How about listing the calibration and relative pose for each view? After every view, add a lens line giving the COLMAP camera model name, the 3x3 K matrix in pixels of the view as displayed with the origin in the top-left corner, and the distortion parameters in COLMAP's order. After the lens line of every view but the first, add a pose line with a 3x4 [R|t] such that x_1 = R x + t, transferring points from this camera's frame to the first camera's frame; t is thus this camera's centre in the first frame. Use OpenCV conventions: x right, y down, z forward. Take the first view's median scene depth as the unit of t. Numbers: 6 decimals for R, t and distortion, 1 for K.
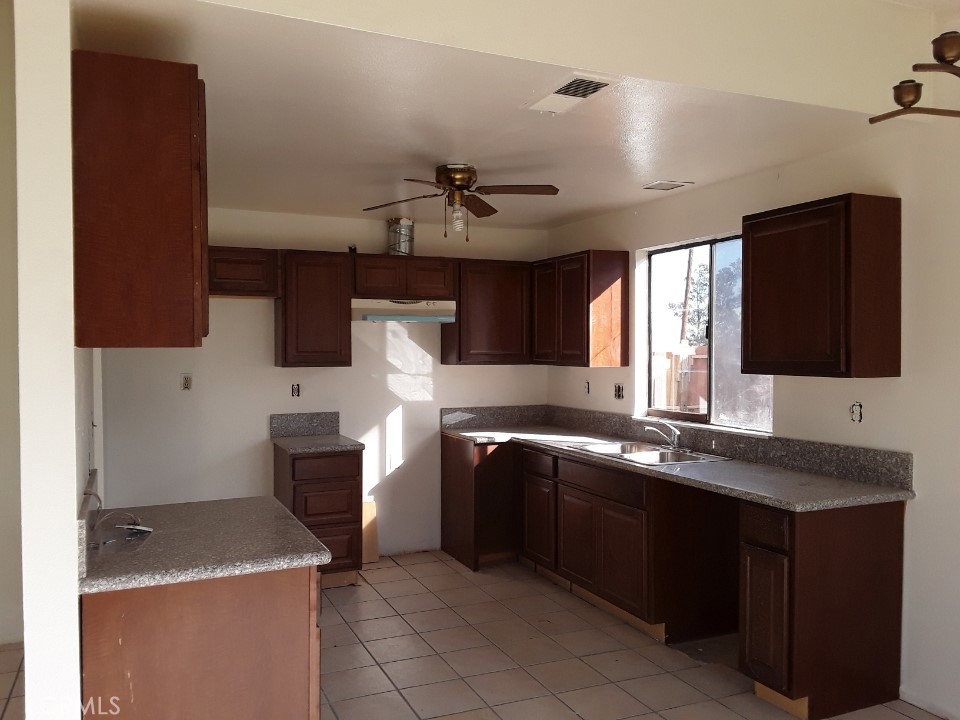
lens RADIAL K [[757.5, 0, 480.6], [0, 757.5, 355.9], [0, 0, 1]] dist [0.137997, -0.210120]
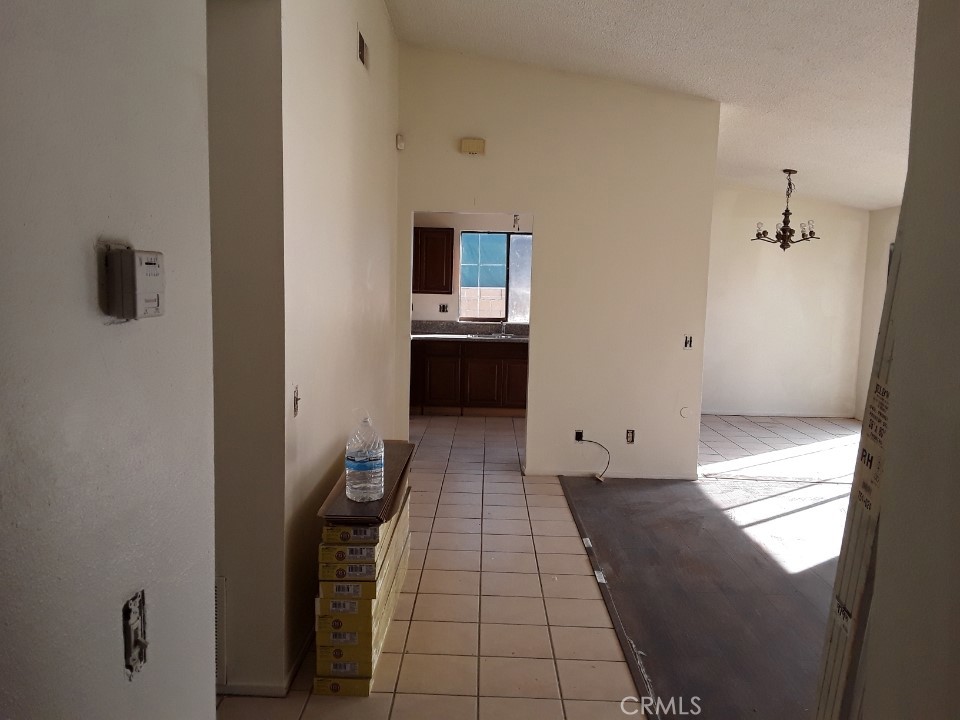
lens RADIAL K [[757.5, 0, 480.6], [0, 757.5, 355.9], [0, 0, 1]] dist [0.137997, -0.210120]
pose [[0.428808, -0.076509, 0.900150, -1.526188], [-0.014072, 0.995721, 0.091336, -0.005925], [-0.903286, -0.051832, 0.425897, 0.173470]]
